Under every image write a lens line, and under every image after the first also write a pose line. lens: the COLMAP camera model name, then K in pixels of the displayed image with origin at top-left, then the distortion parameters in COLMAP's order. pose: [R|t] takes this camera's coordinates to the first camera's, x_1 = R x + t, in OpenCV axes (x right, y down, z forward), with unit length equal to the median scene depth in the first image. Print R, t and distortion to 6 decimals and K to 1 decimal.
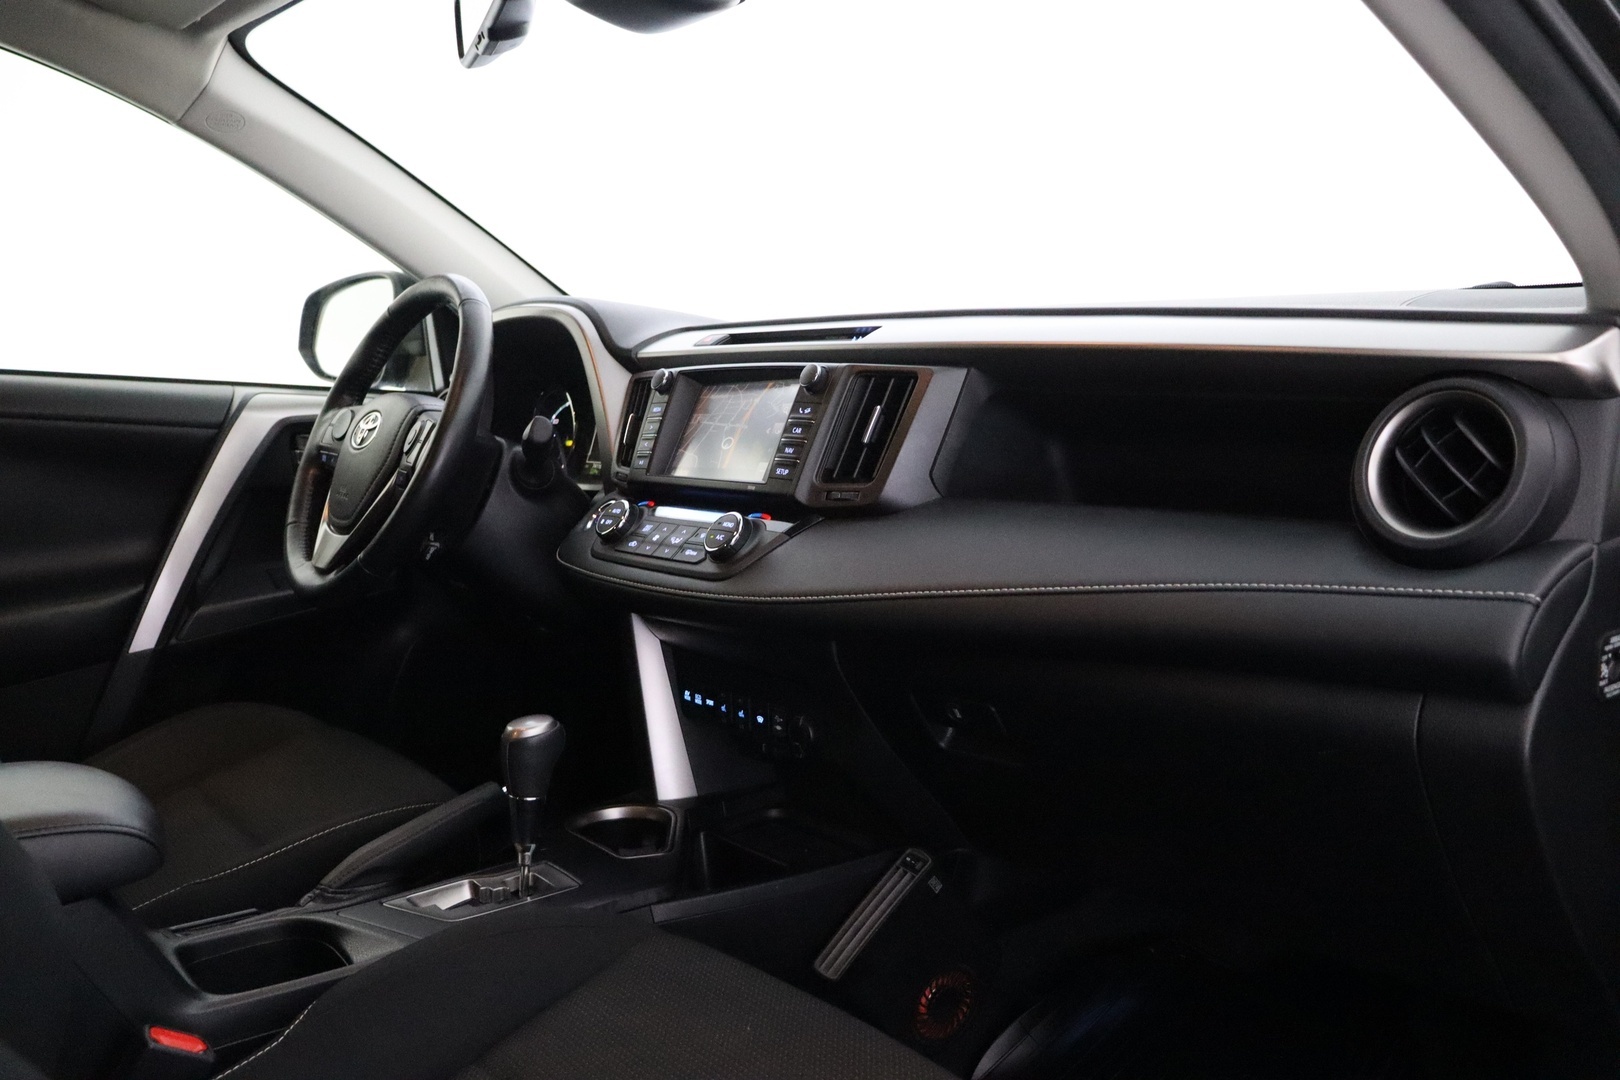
lens RADIAL K [[1316.4, 0, 810.0], [0, 1316.4, 540.0], [0, 0, 1]] dist [-0.099596, 0.003153]
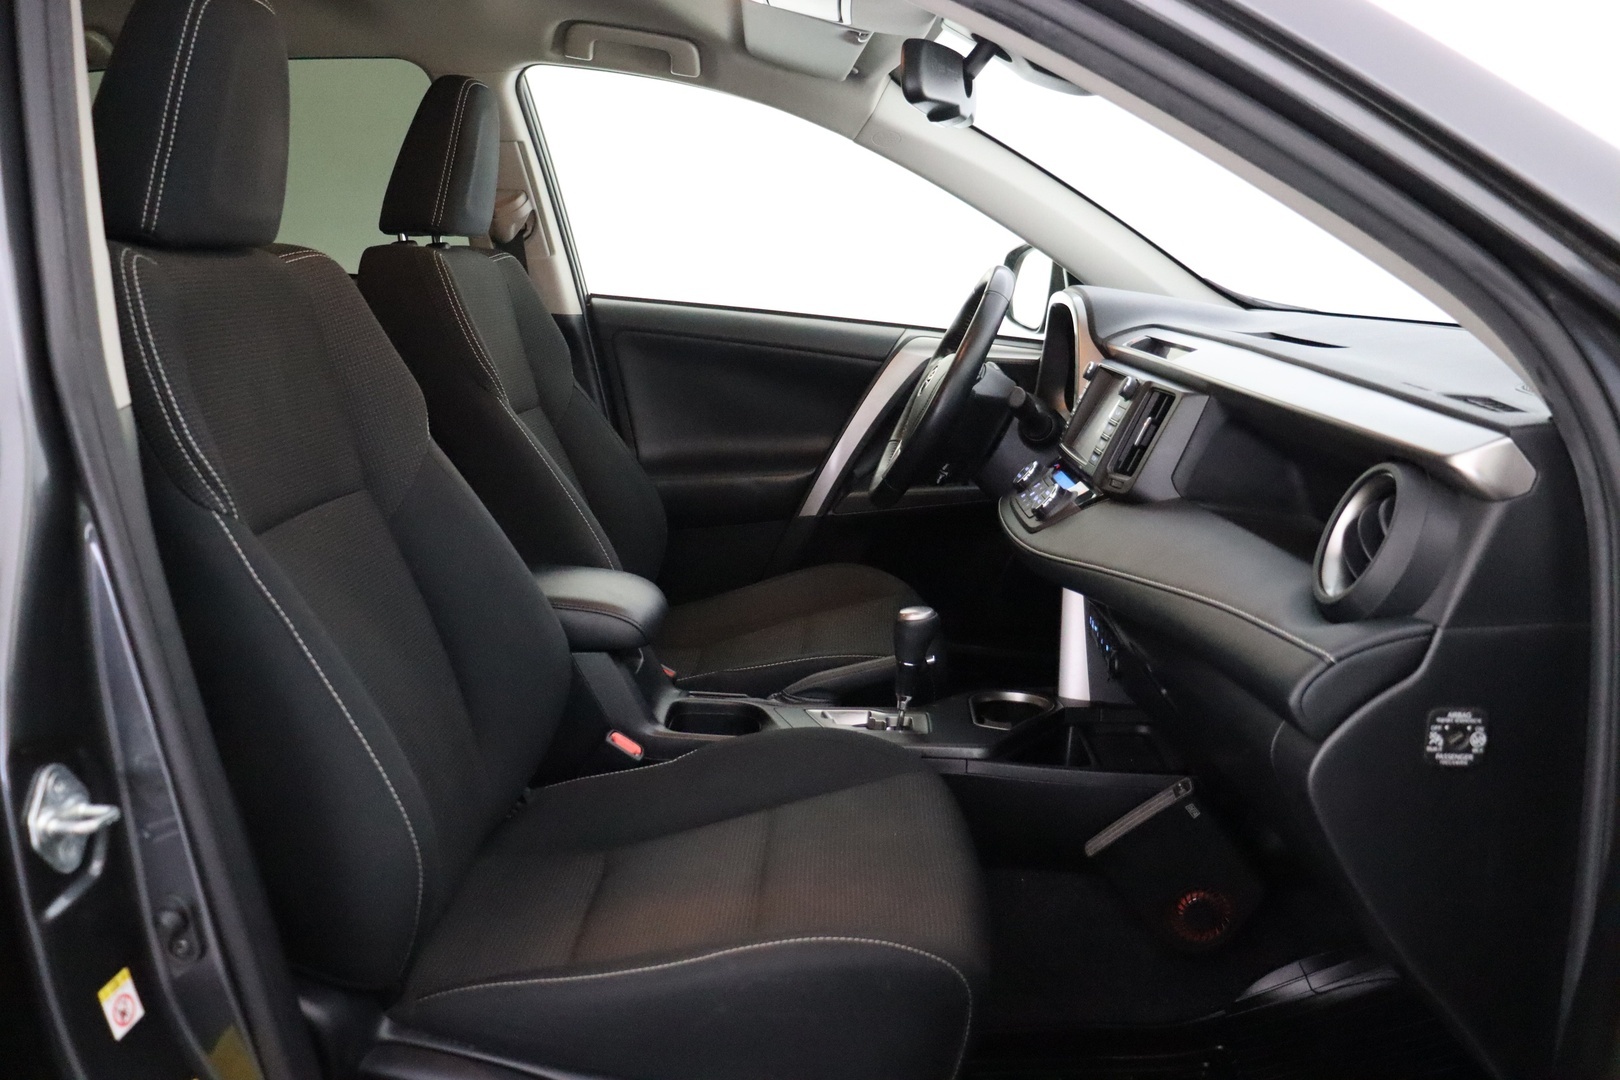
lens RADIAL K [[1339.8, 0, 810.0], [0, 1339.8, 540.0], [0, 0, 1]] dist [-0.186433, 0.002667]
pose [[0.749243, 0.168868, -0.640405, 0.564173], [-0.115643, 0.985450, 0.124555, -0.093856], [0.652120, -0.019264, 0.757871, -0.146843]]
